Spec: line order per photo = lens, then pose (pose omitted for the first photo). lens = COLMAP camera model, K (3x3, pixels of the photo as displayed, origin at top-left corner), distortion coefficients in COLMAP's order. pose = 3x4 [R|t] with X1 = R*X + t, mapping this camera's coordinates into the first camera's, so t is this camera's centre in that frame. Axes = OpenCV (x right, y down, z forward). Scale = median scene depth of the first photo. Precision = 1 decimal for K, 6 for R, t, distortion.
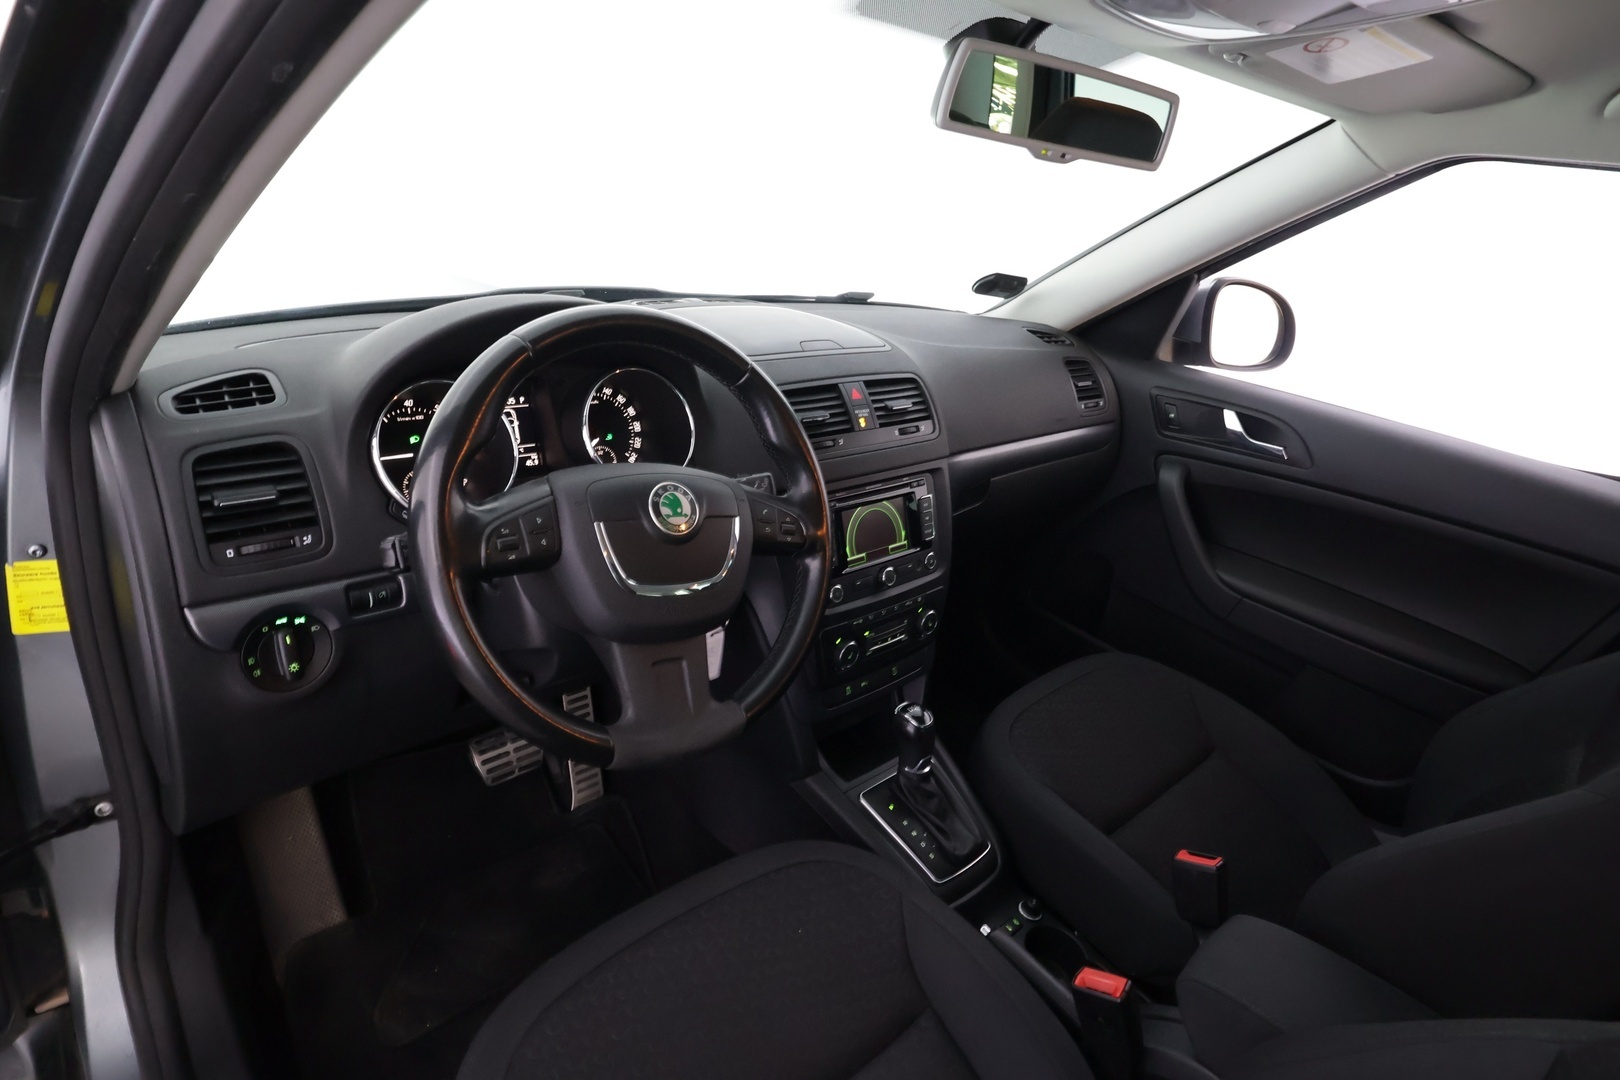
lens RADIAL K [[914.7, 0, 810.0], [0, 914.7, 540.0], [0, 0, 1]] dist [-0.001025, -0.000019]
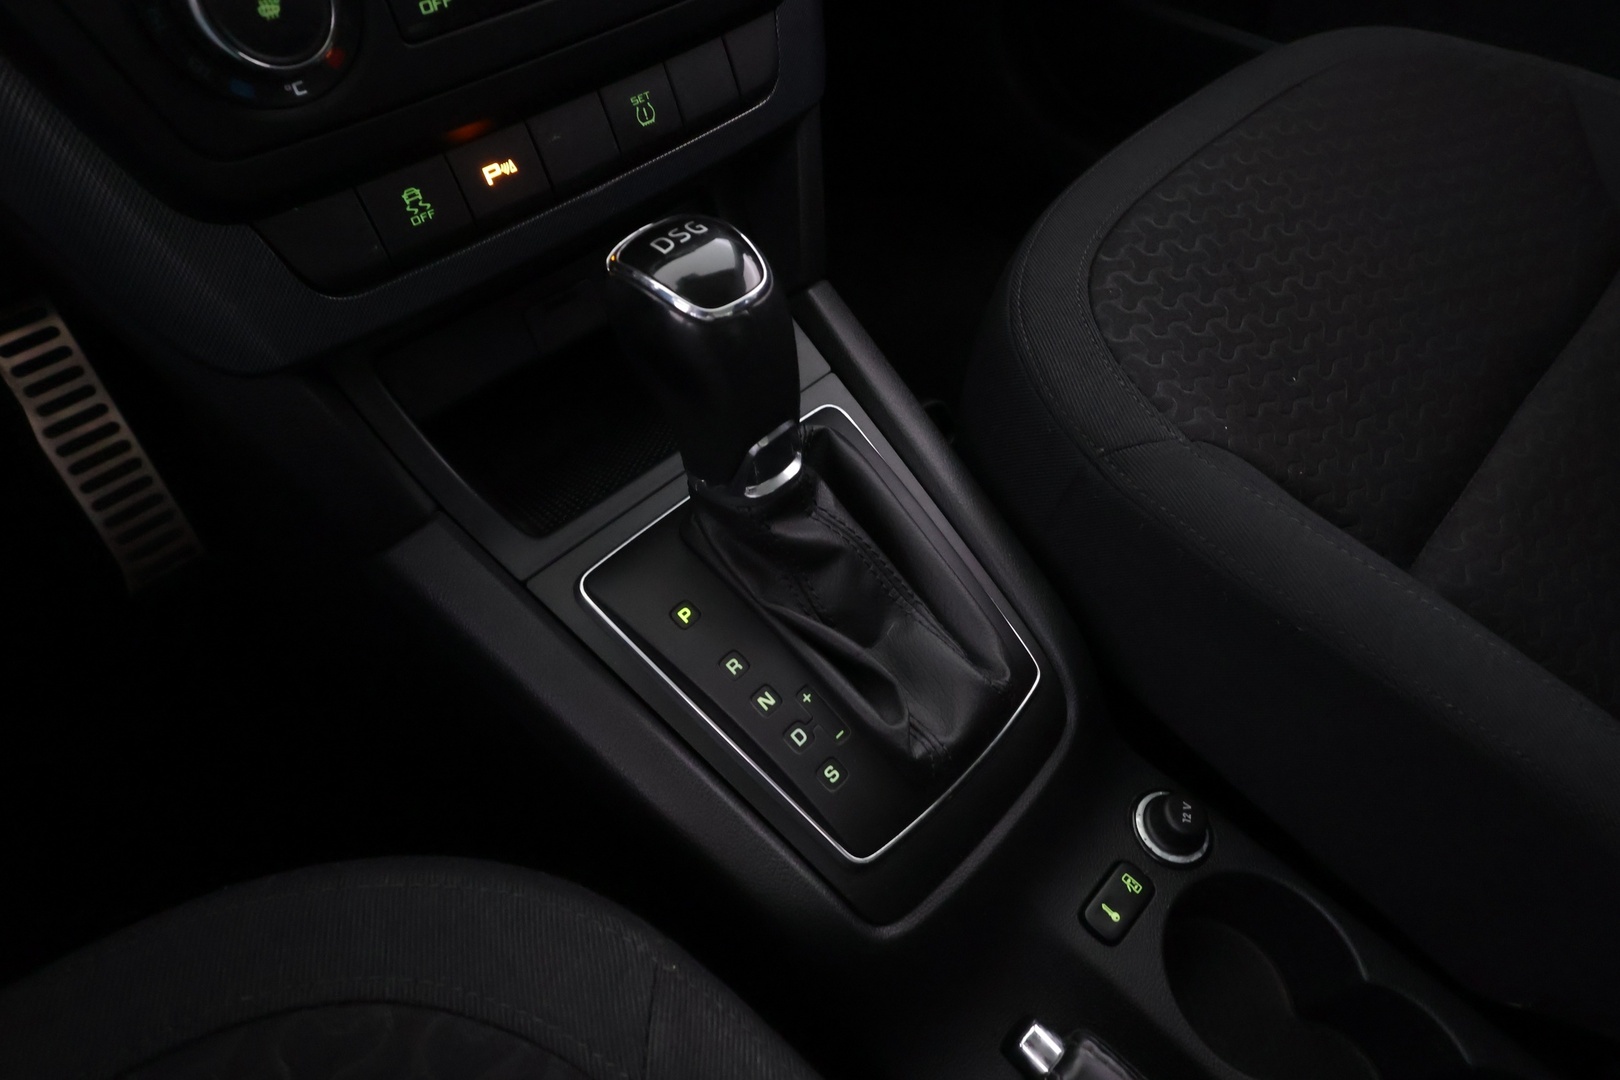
lens RADIAL K [[914.7, 0, 810.0], [0, 914.7, 540.0], [0, 0, 1]] dist [-0.001025, -0.000019]
pose [[0.989338, -0.131739, -0.062093, 0.145091], [0.145639, 0.895374, 0.420825, 0.154149], [0.000158, -0.425382, 0.905014, 0.736739]]
